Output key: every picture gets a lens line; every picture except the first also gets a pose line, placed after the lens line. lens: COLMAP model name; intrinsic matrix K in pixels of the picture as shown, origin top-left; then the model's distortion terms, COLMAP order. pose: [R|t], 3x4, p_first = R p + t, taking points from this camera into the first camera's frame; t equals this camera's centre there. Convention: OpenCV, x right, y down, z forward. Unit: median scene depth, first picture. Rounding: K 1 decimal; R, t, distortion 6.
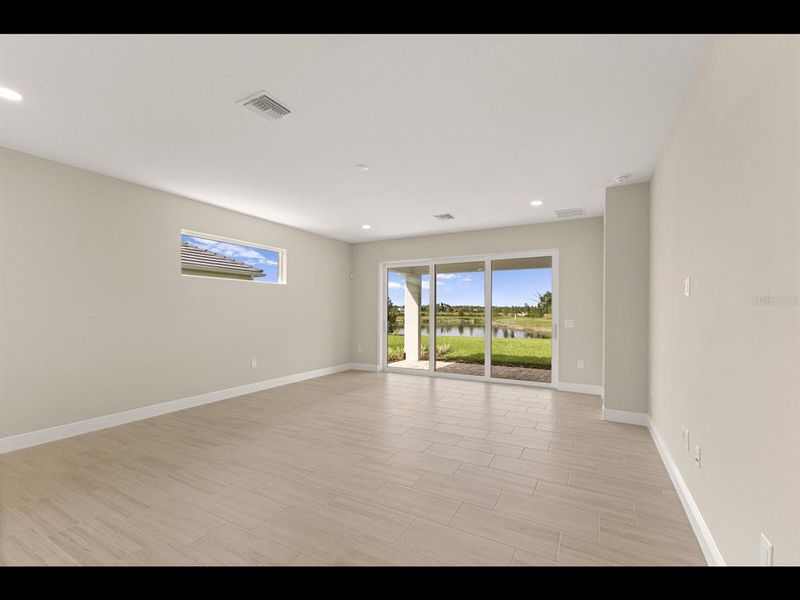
lens RADIAL K [[346.6, 0, 400.0], [0, 346.6, 300.0], [0, 0, 1]] dist [0.000516, 0.000141]
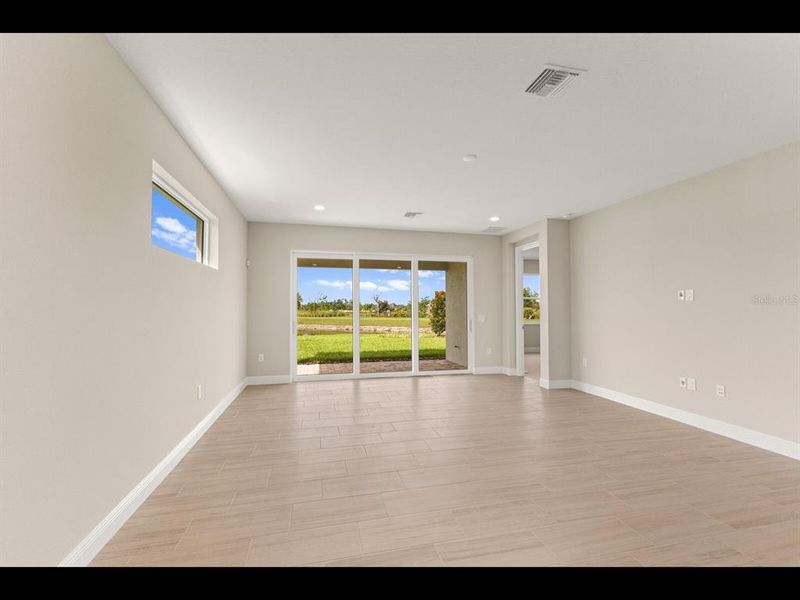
lens RADIAL K [[346.6, 0, 400.0], [0, 346.6, 300.0], [0, 0, 1]] dist [0.000516, 0.000141]
pose [[0.740130, 0.015013, 0.672296, -0.413717], [-0.020848, 0.999782, 0.000627, 0.004007], [-0.672141, -0.014480, 0.740282, 0.209801]]
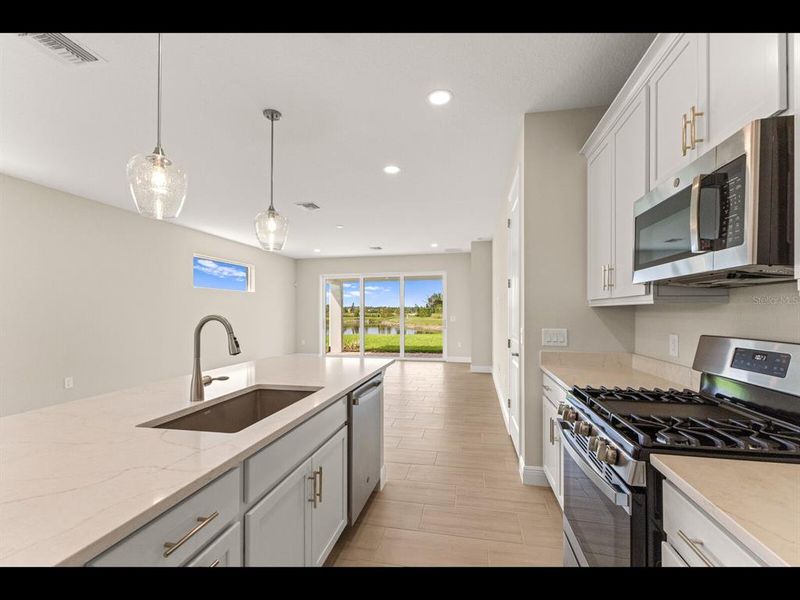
lens RADIAL K [[346.6, 0, 400.0], [0, 346.6, 300.0], [0, 0, 1]] dist [0.000516, 0.000141]
pose [[0.953978, 0.001212, 0.299875, -0.158915], [-0.000648, 0.999998, -0.001983, -0.011640], [-0.299876, 0.001698, 0.953977, -0.319443]]
